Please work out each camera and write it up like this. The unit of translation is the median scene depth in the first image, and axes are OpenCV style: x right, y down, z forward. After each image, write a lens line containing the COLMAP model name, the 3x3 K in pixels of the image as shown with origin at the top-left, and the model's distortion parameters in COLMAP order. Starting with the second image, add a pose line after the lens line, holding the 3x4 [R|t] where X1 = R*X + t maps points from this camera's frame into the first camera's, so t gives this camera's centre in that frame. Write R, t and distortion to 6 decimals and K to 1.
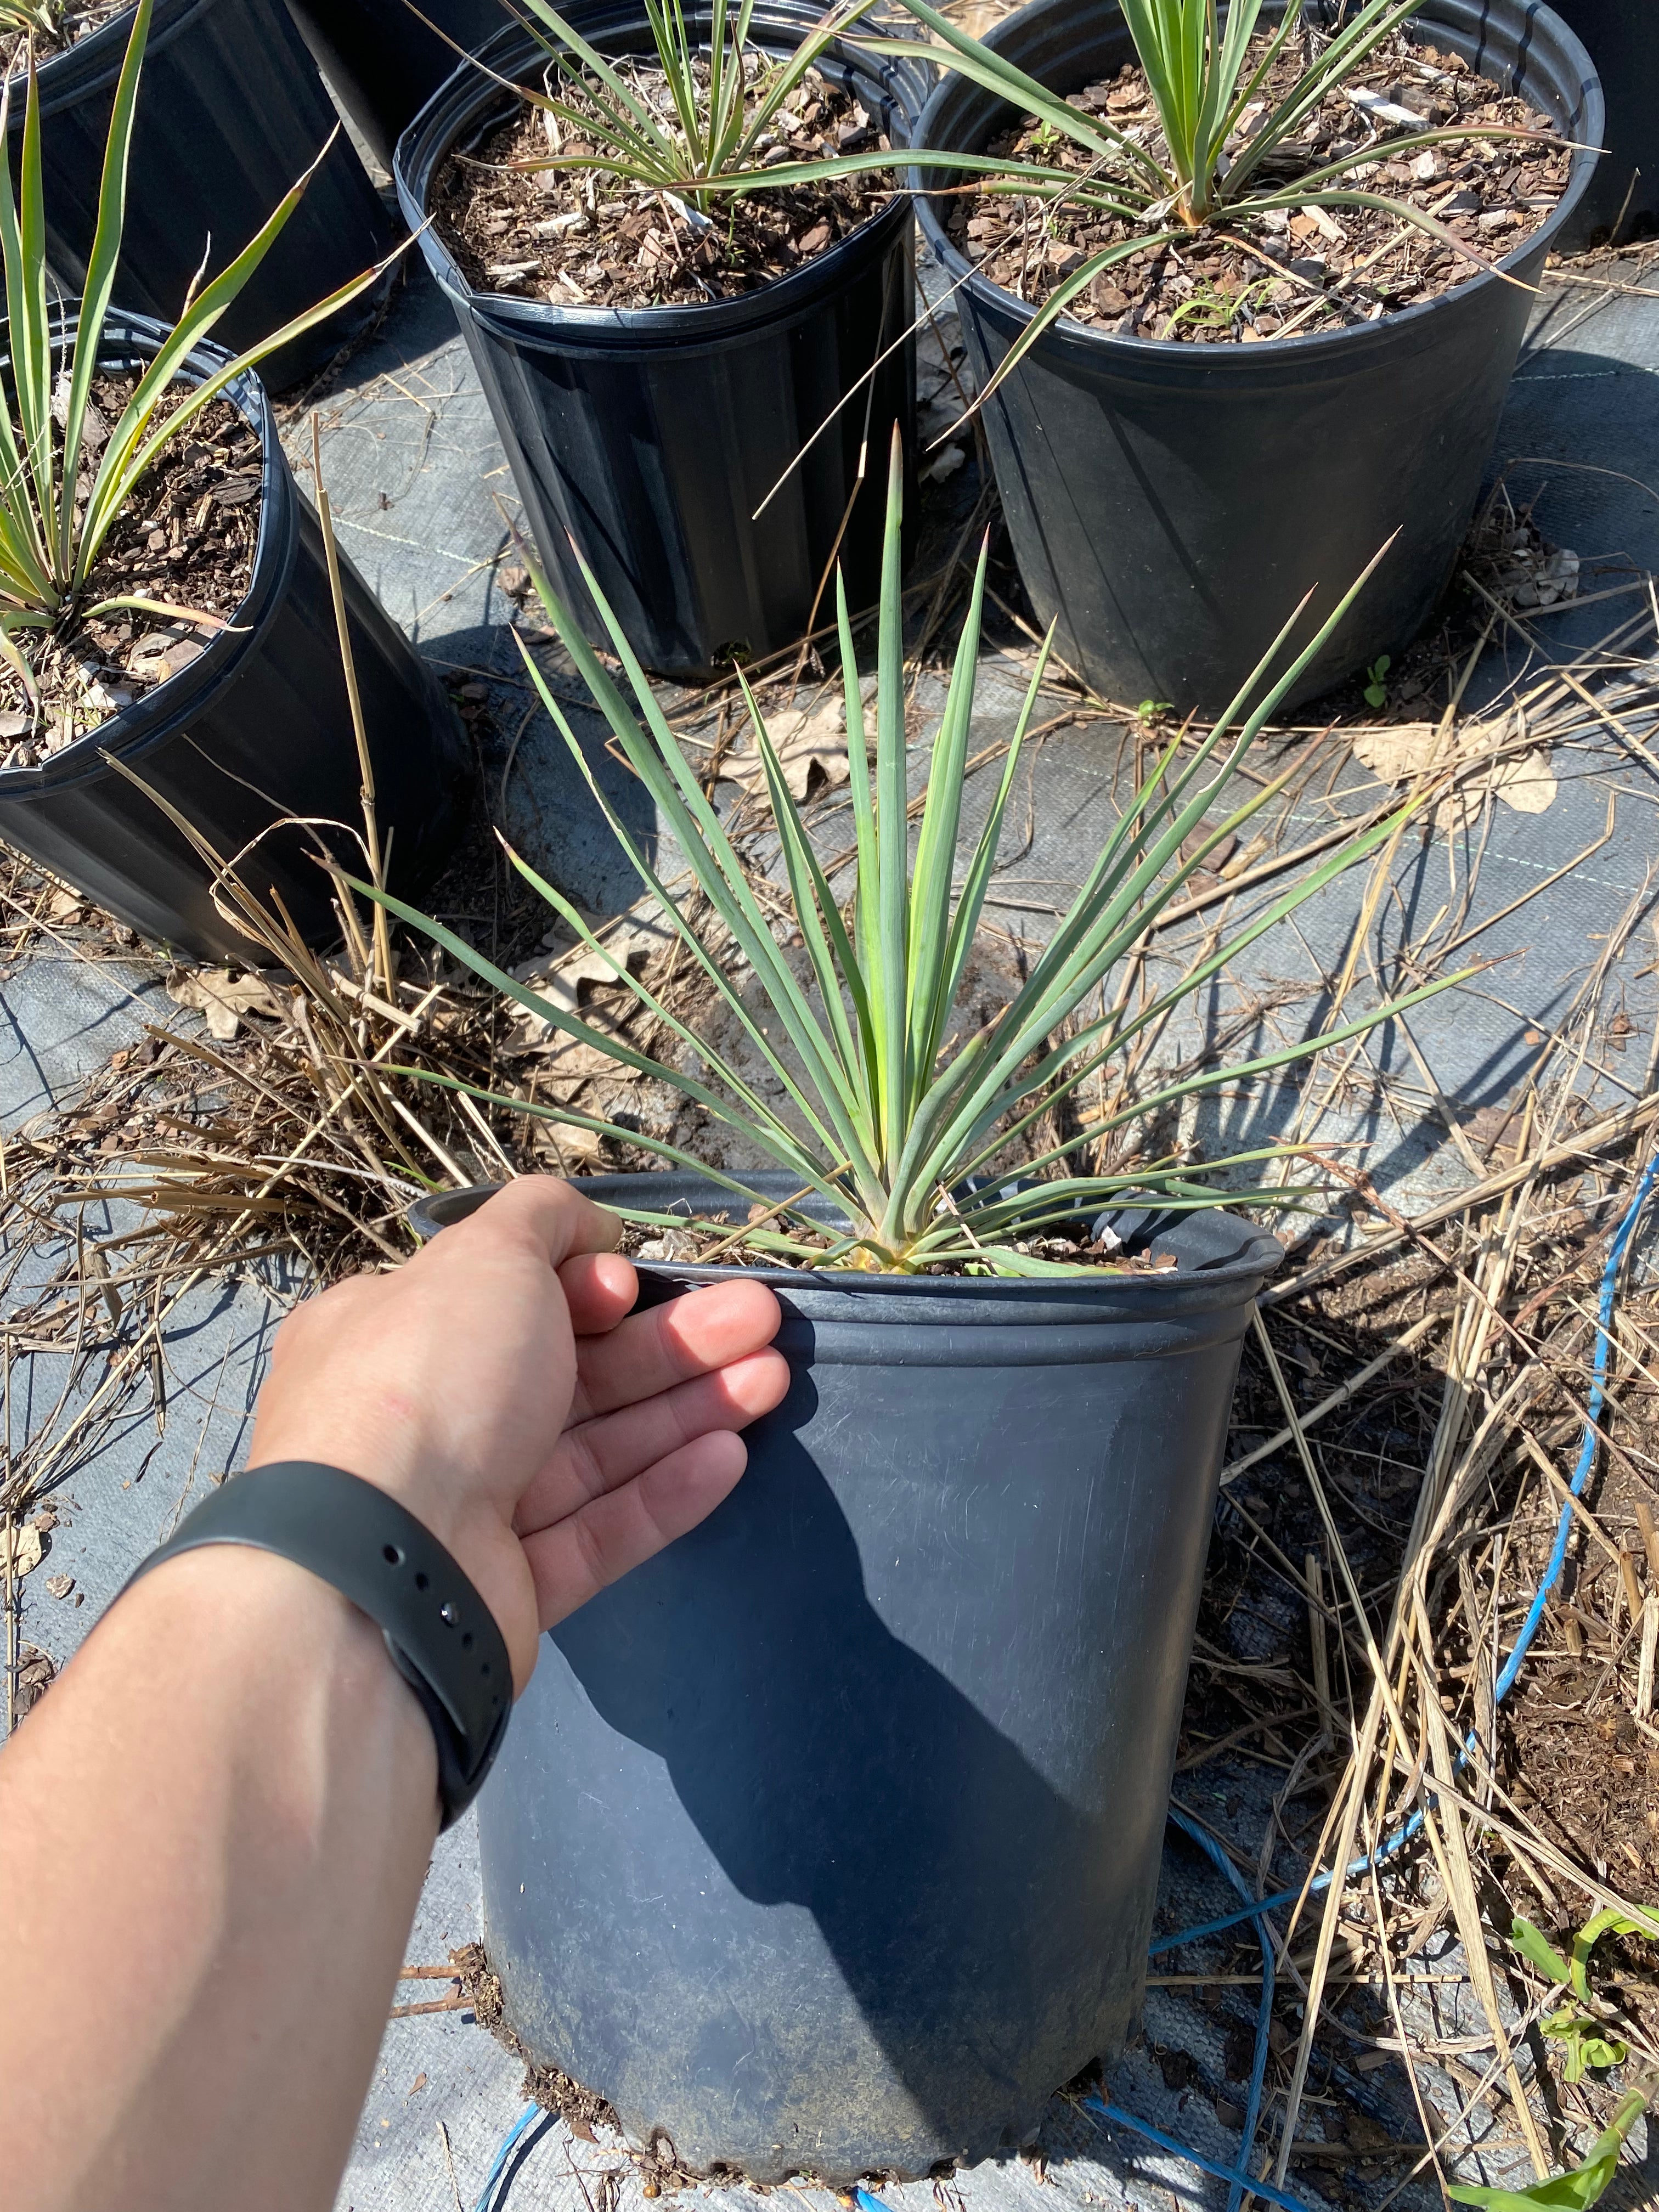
lens RADIAL K [[1698.2, 0, 829.5], [0, 1698.2, 1106.0], [0, 0, 1]] dist [0.036197, -0.043512]
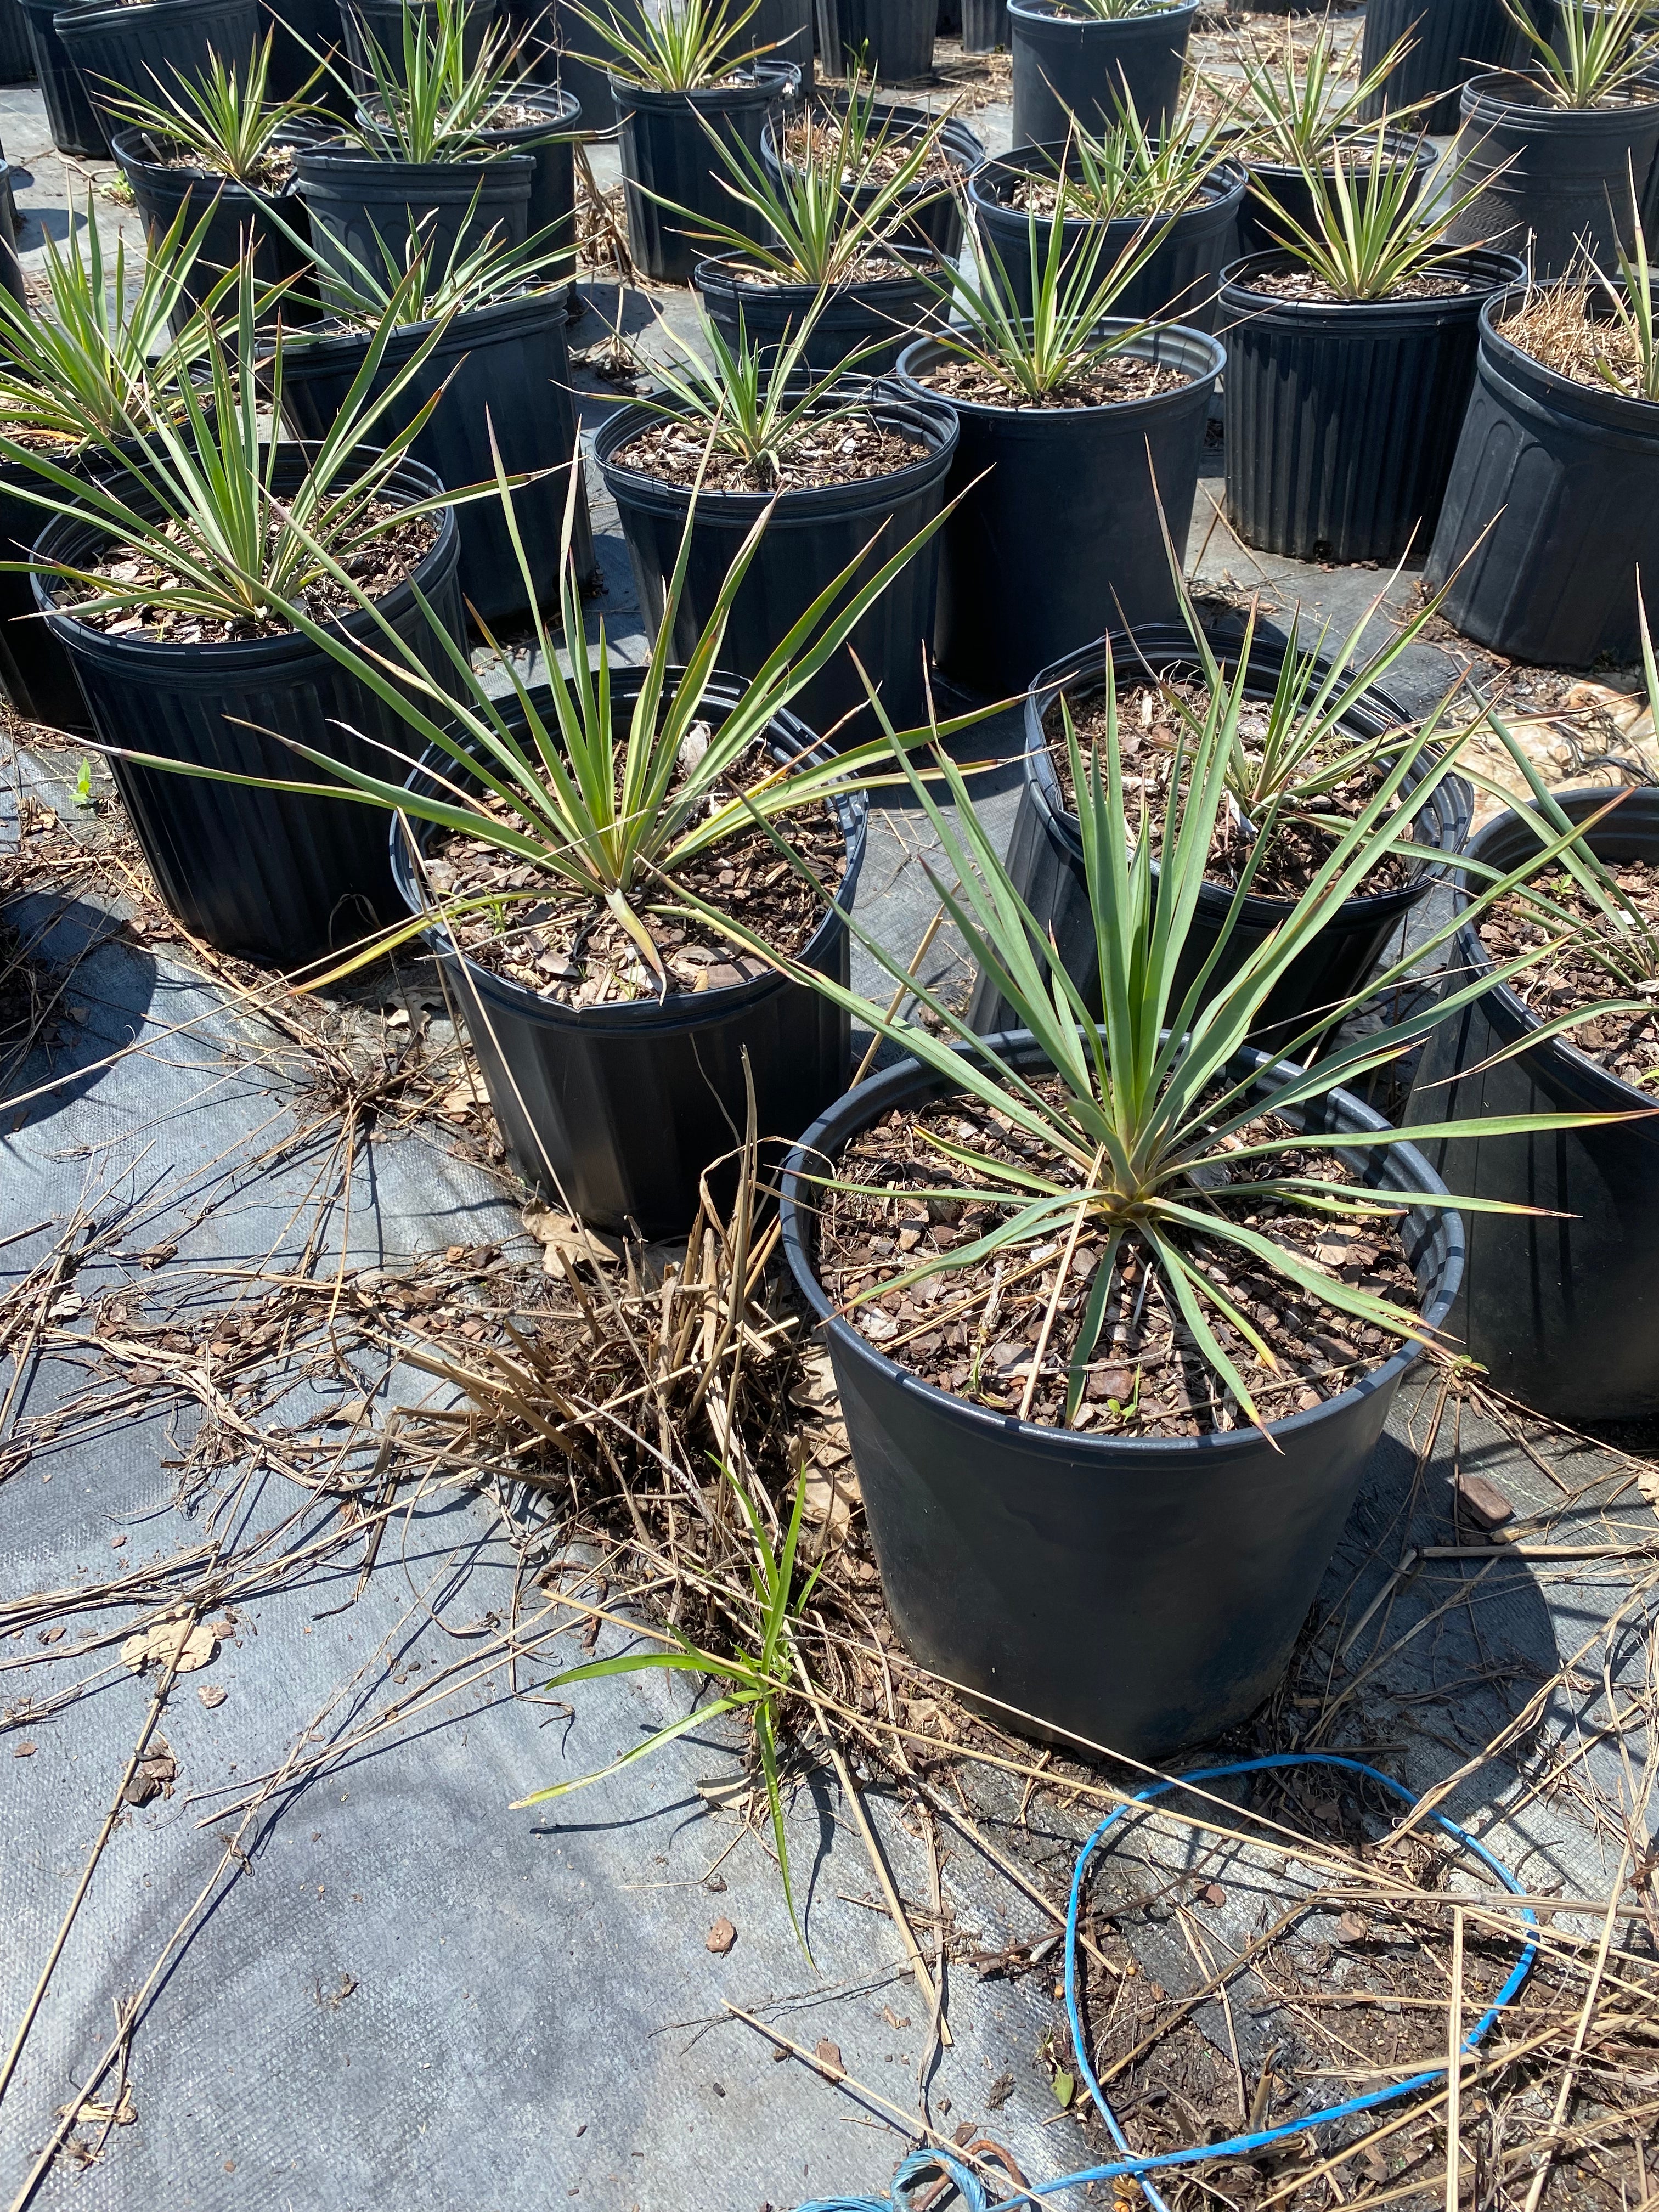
lens RADIAL K [[1698.2, 0, 829.5], [0, 1698.2, 1106.0], [0, 0, 1]] dist [0.036197, -0.043512]
pose [[0.907439, 0.408393, -0.098842, -0.148502], [-0.420091, 0.876828, -0.233872, 0.050962], [-0.008845, 0.253748, 0.967230, -0.091987]]
